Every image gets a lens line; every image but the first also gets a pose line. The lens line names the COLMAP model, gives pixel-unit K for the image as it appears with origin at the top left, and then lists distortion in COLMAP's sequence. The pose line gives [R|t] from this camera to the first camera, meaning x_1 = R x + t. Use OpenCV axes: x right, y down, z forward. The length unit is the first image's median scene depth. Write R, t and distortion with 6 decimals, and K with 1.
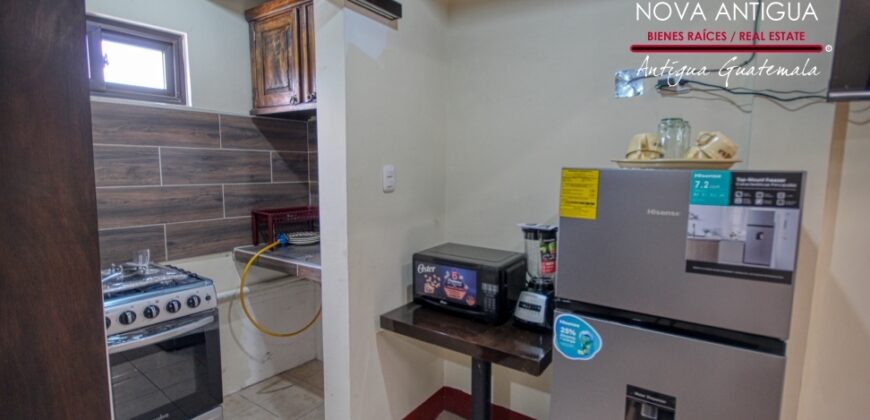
lens RADIAL K [[426.4, 0, 437.6], [0, 426.4, 210.9], [0, 0, 1]] dist [-0.003812, -0.001034]
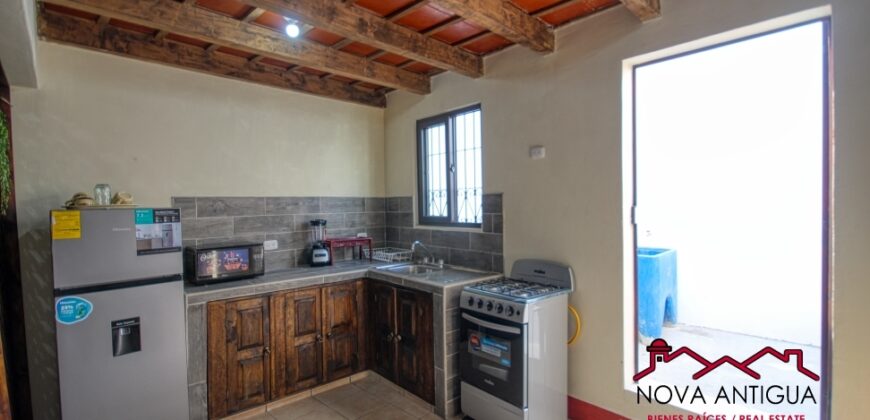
lens RADIAL K [[405.7, 0, 434.3], [0, 405.7, 212.6], [0, 0, 1]] dist [0.003580, -0.005426]
pose [[0.193919, -0.036284, 0.980346, -1.165524], [0.127581, 0.991762, 0.011471, 0.096815], [-0.972686, 0.122849, 0.196950, -0.923920]]
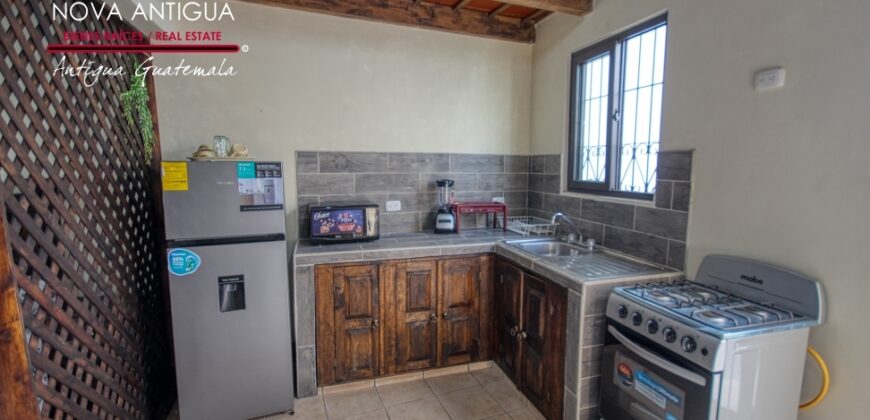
lens RADIAL K [[405.7, 0, 440.5], [0, 405.7, 210.7], [0, 0, 1]] dist [0.003580, -0.005426]
pose [[0.553081, -0.101237, 0.826954, -0.512239], [0.092131, 0.993934, 0.060060, 0.113134], [-0.828018, 0.042970, 0.559053, -0.912923]]
